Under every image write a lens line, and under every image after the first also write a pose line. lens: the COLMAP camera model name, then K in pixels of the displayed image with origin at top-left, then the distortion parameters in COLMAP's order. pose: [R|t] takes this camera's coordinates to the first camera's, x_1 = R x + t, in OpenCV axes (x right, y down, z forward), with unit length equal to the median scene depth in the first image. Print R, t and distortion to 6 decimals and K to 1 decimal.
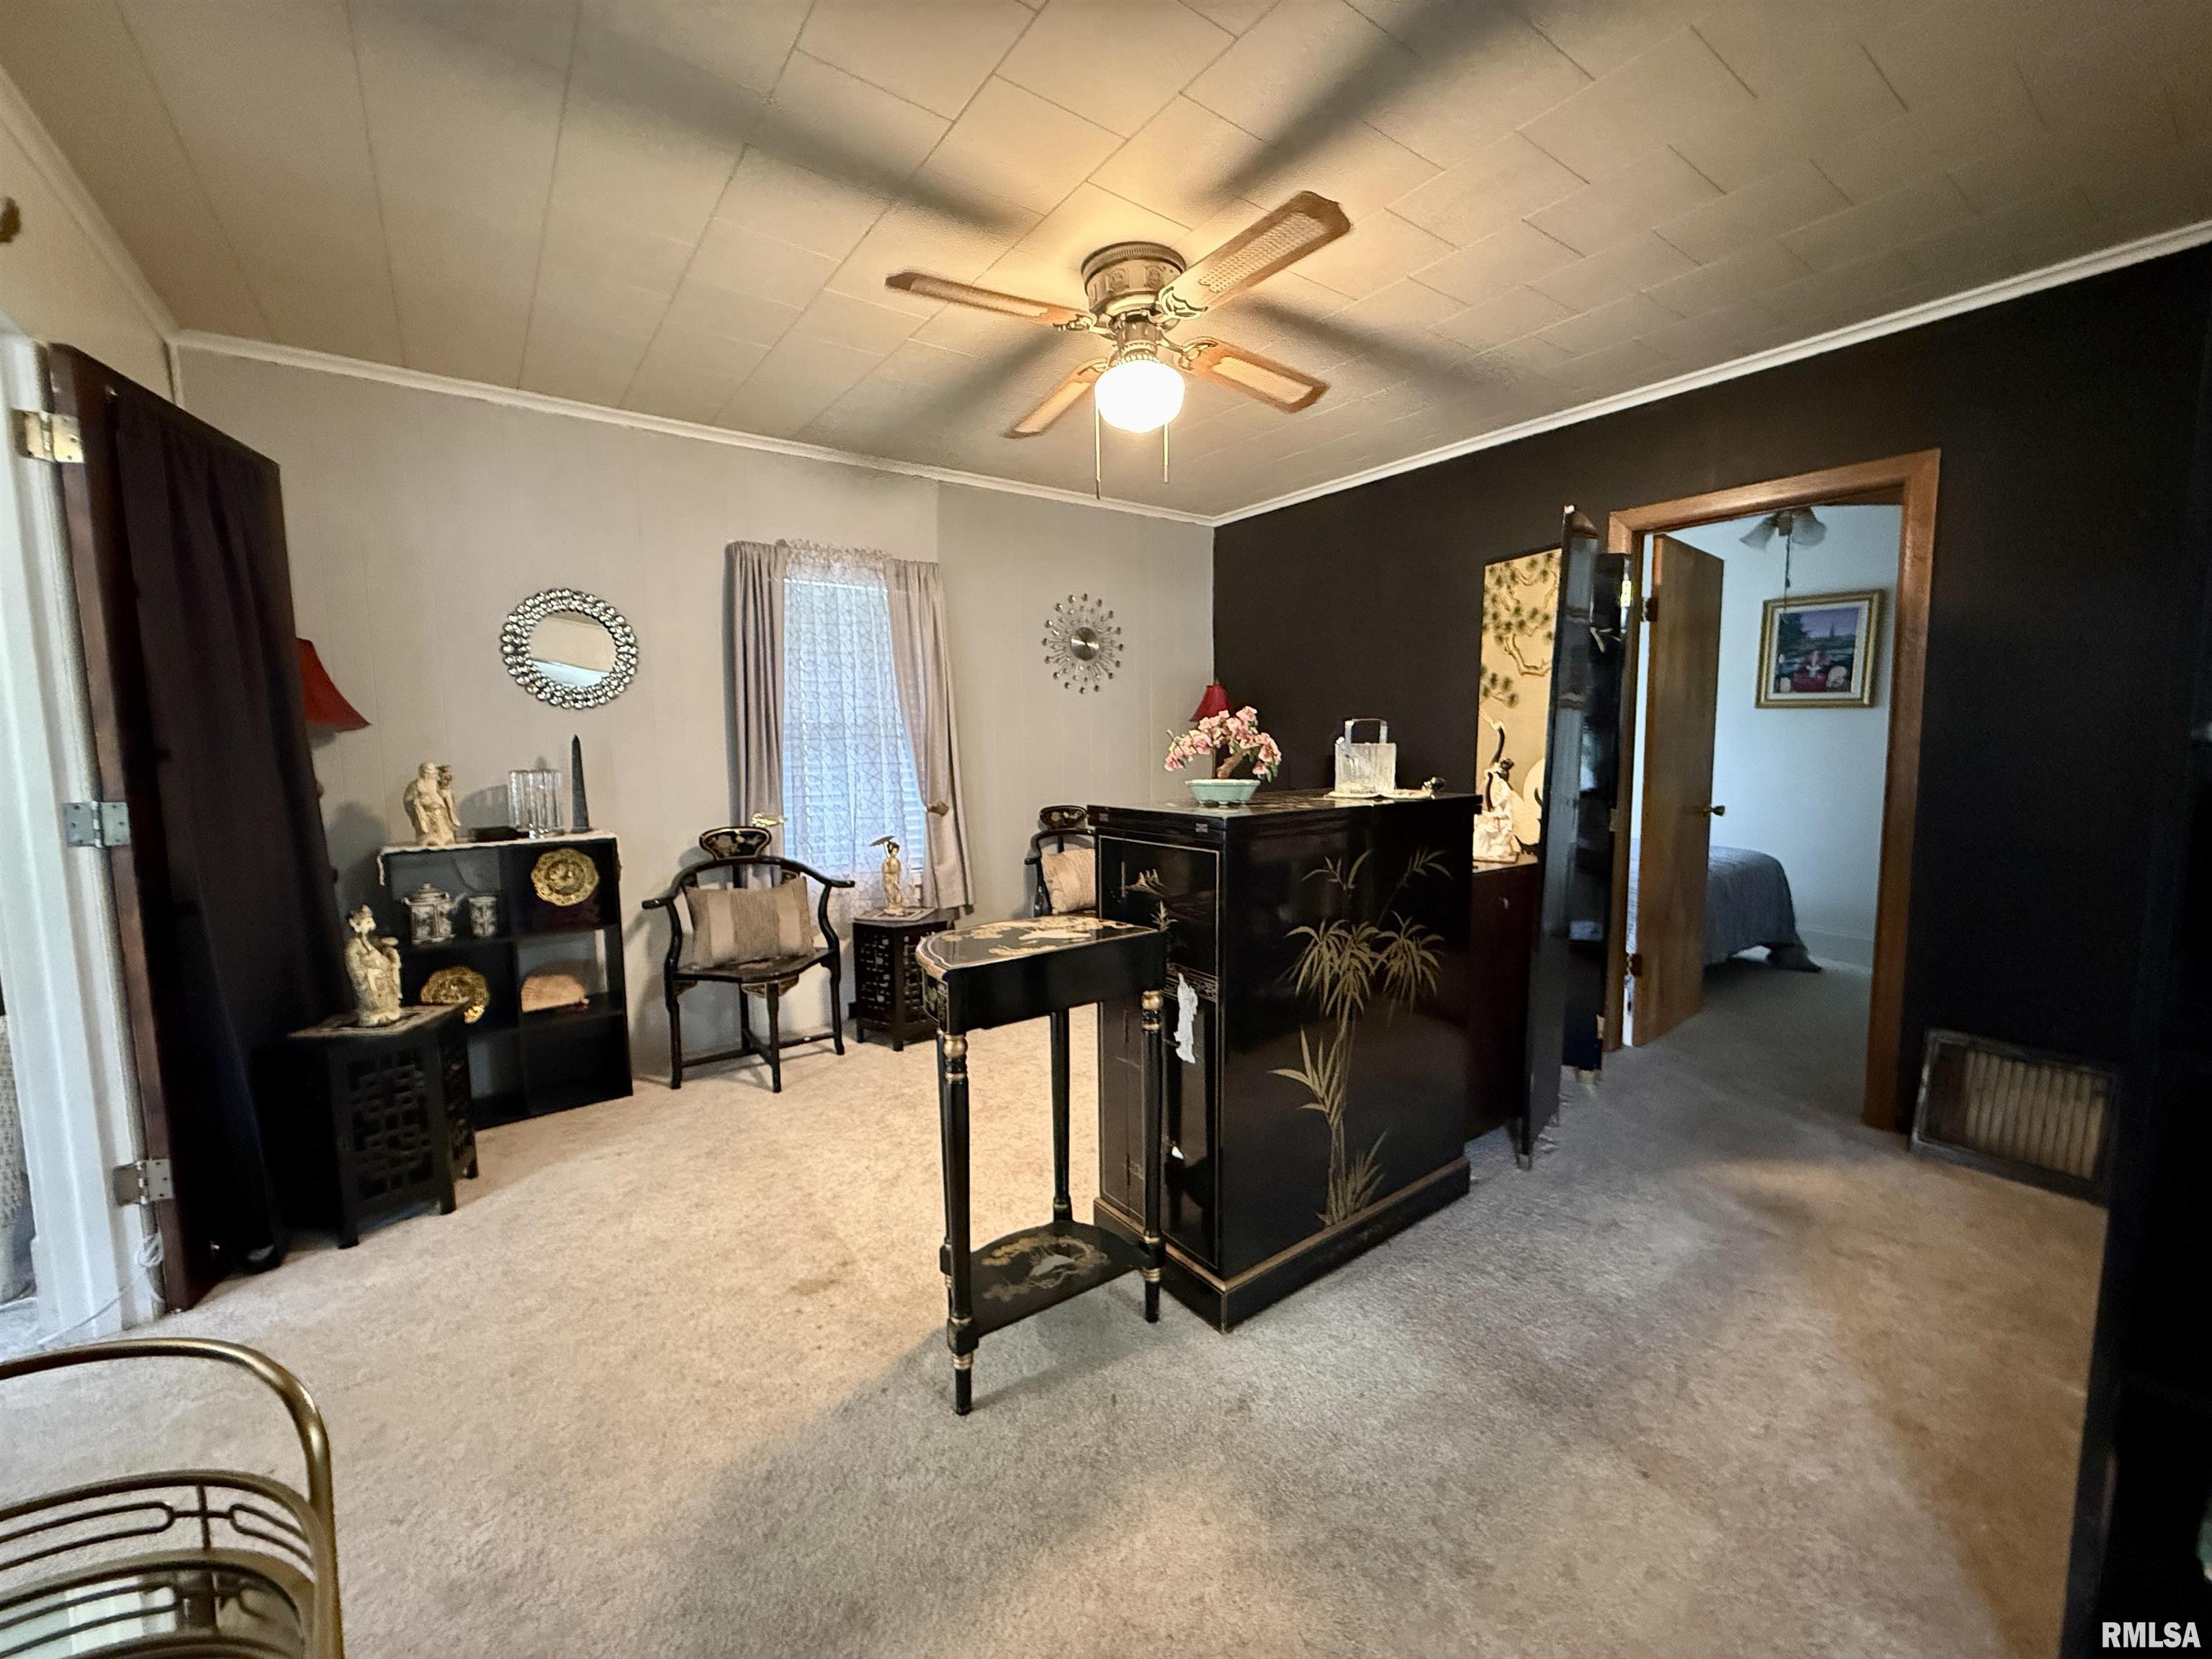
lens RADIAL K [[888.9, 0, 1102.5], [0, 888.9, 822.5], [0, 0, 1]] dist [-0.003089, 0.000635]
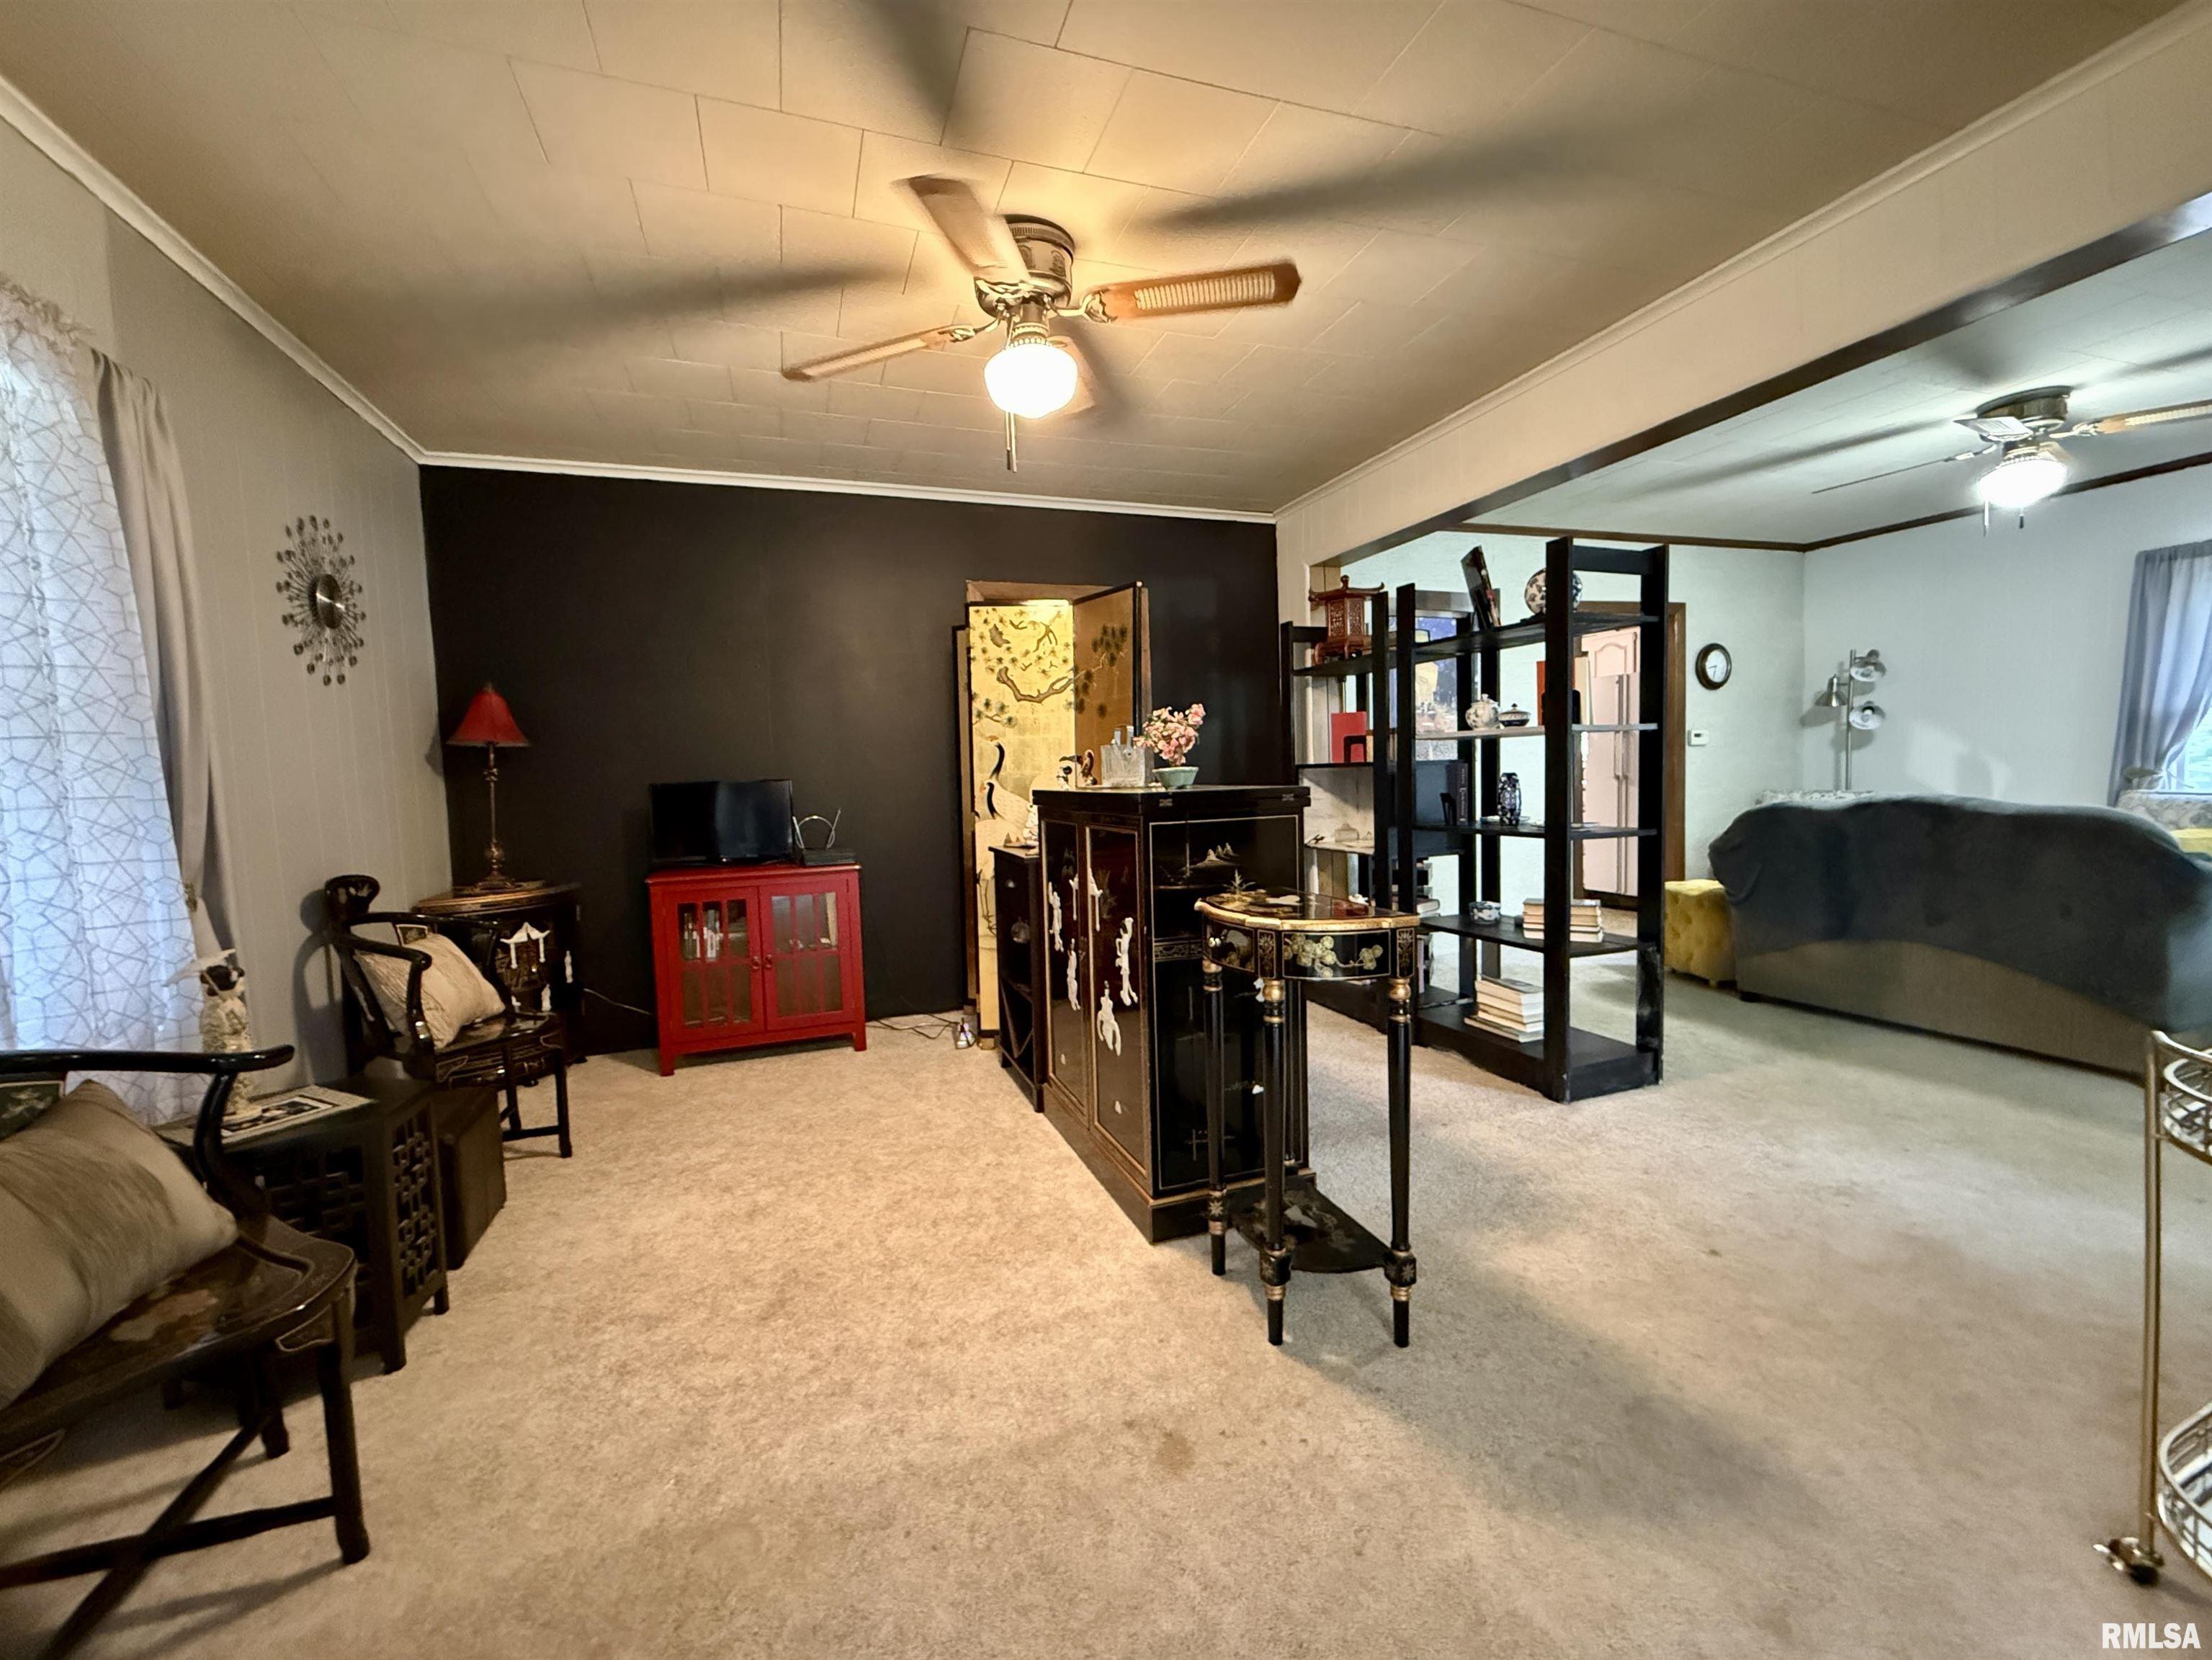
lens RADIAL K [[889.0, 0, 1116.4], [0, 889.0, 825.2], [0, 0, 1]] dist [-0.003089, 0.000635]
pose [[0.282766, -0.055782, 0.957565, -0.671244], [0.119097, 0.992624, 0.022655, -0.006607], [-0.951766, 0.107637, 0.287324, 0.521942]]
